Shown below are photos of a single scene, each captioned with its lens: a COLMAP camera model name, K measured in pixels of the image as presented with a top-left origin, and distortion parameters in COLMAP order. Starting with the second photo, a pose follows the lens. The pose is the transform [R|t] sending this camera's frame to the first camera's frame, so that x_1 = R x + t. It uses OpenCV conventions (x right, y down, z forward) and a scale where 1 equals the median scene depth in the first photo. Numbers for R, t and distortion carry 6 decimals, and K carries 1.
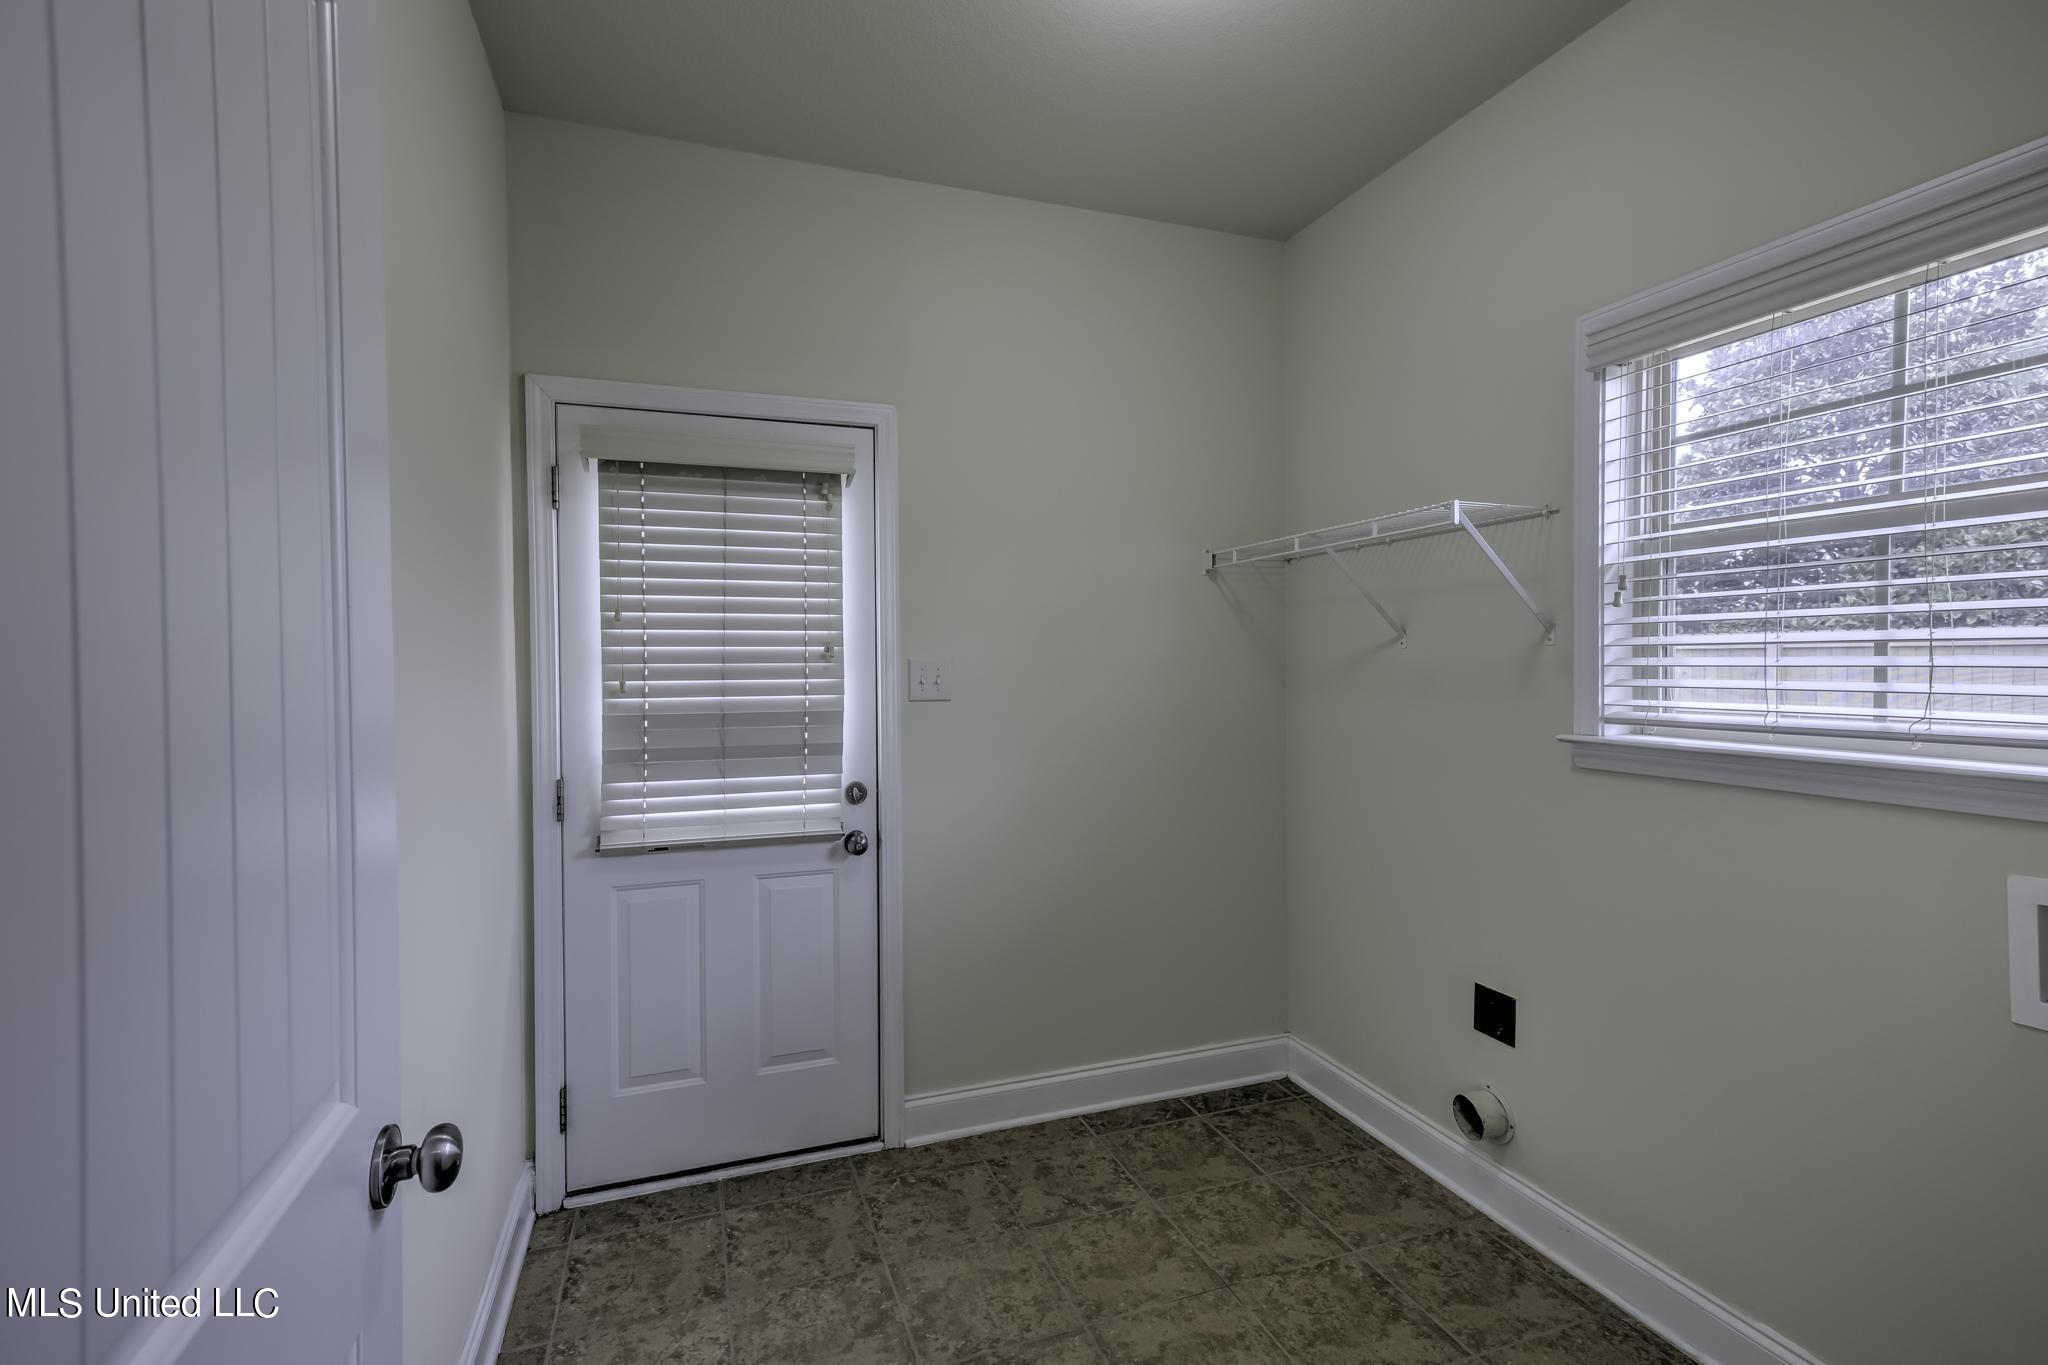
lens RADIAL K [[957.5, 0, 1032.2], [0, 957.5, 685.9], [0, 0, 1]] dist [0.010763, -0.001241]
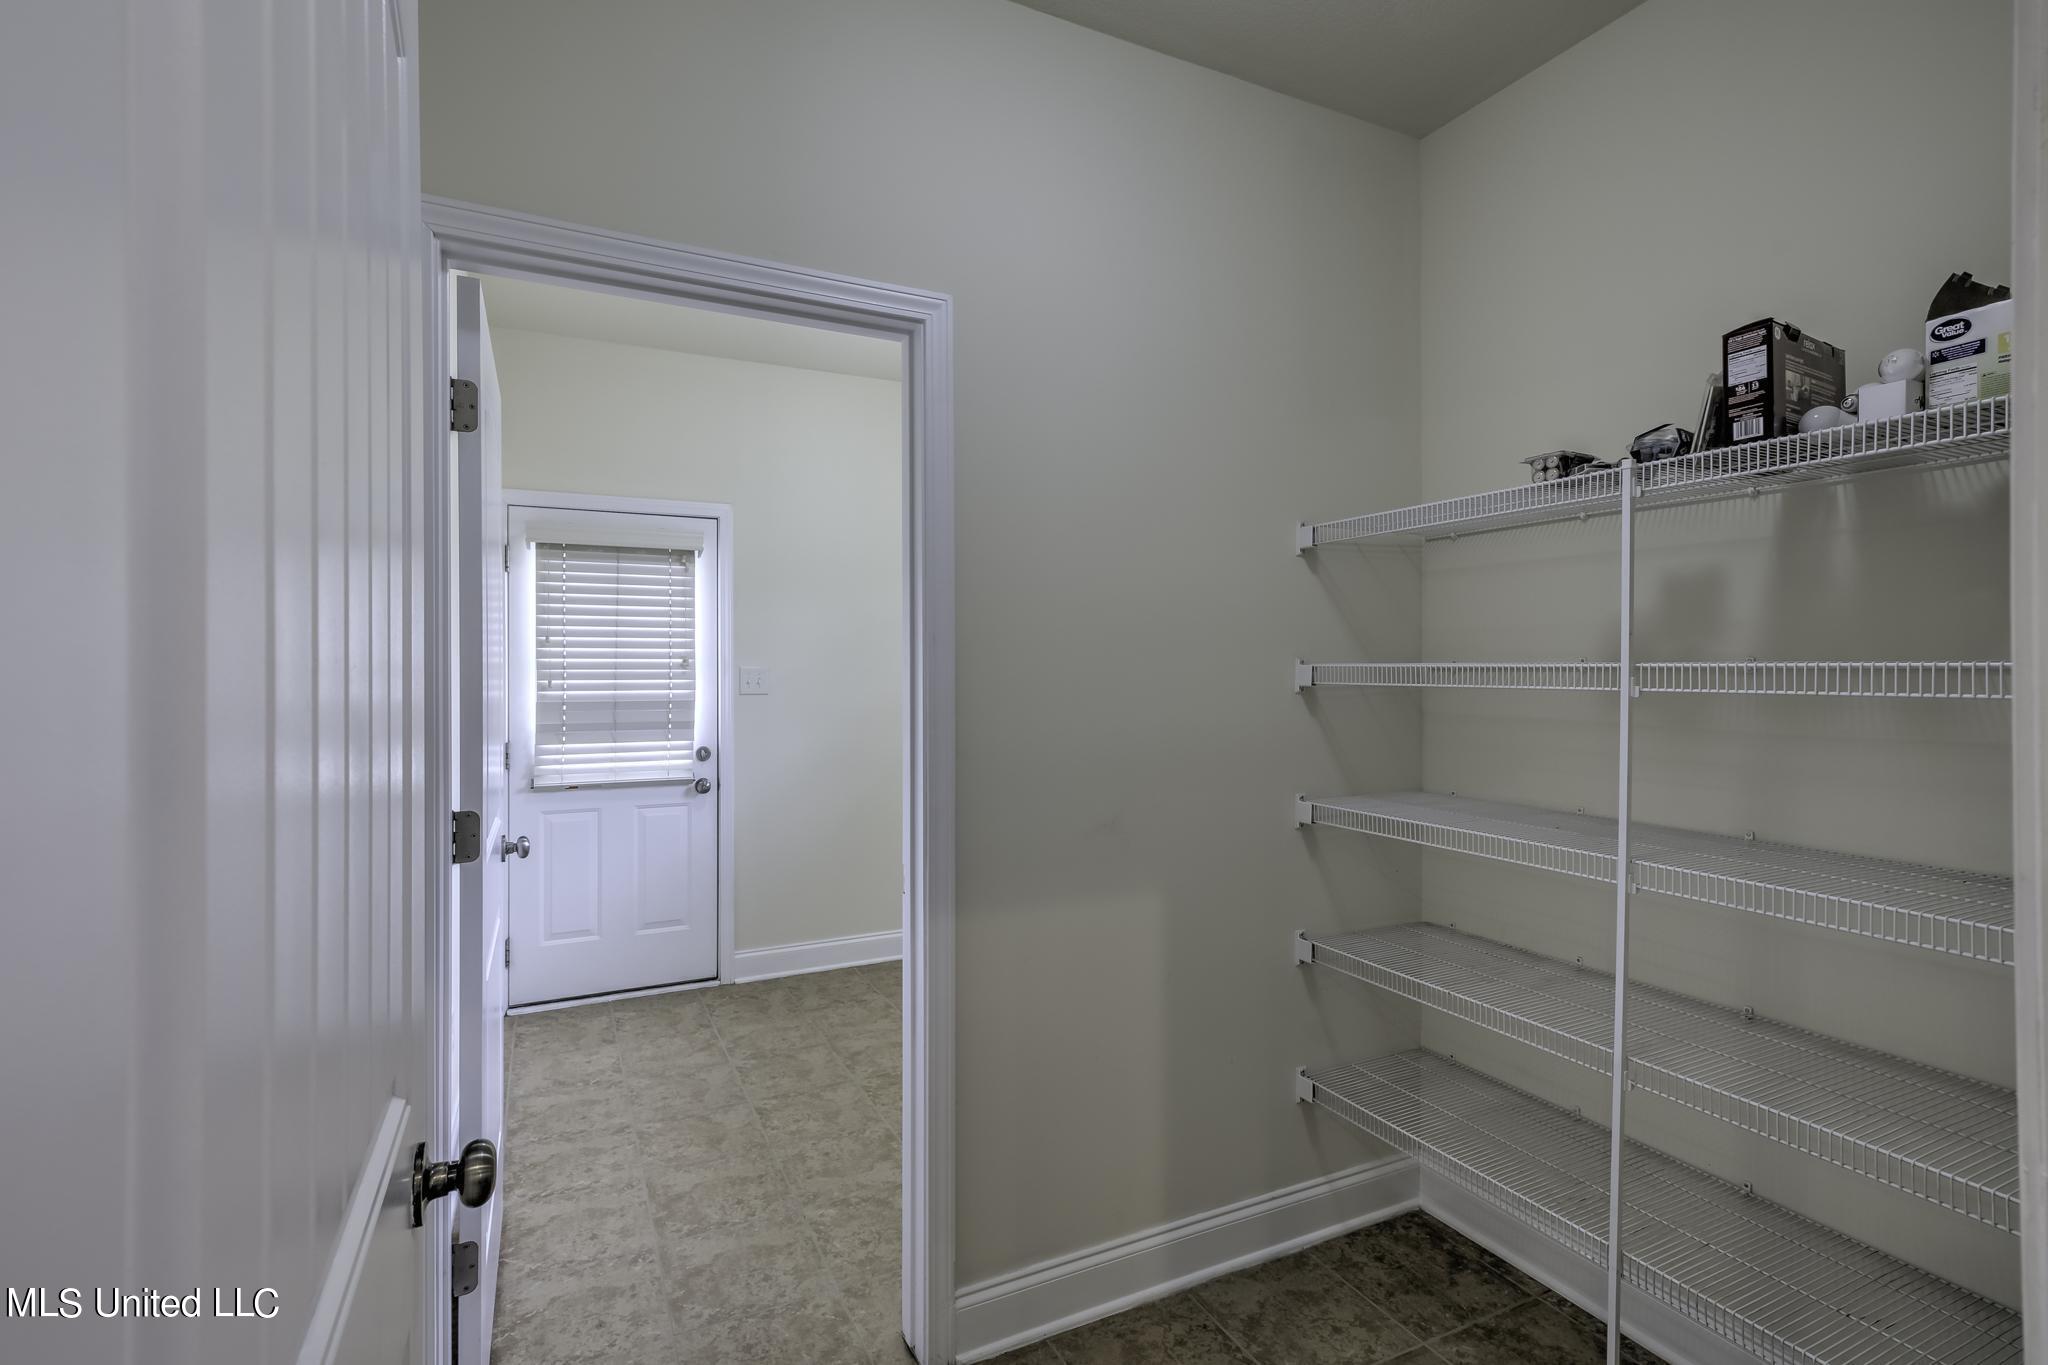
lens RADIAL K [[957.5, 0, 1023.7], [0, 957.5, 676.4], [0, 0, 1]] dist [0.010763, -0.001241]
pose [[0.994092, 0.004820, 0.108438, 0.173915], [-0.002991, 0.999851, -0.017021, 0.012364], [-0.108503, 0.016596, 0.993958, -0.641555]]
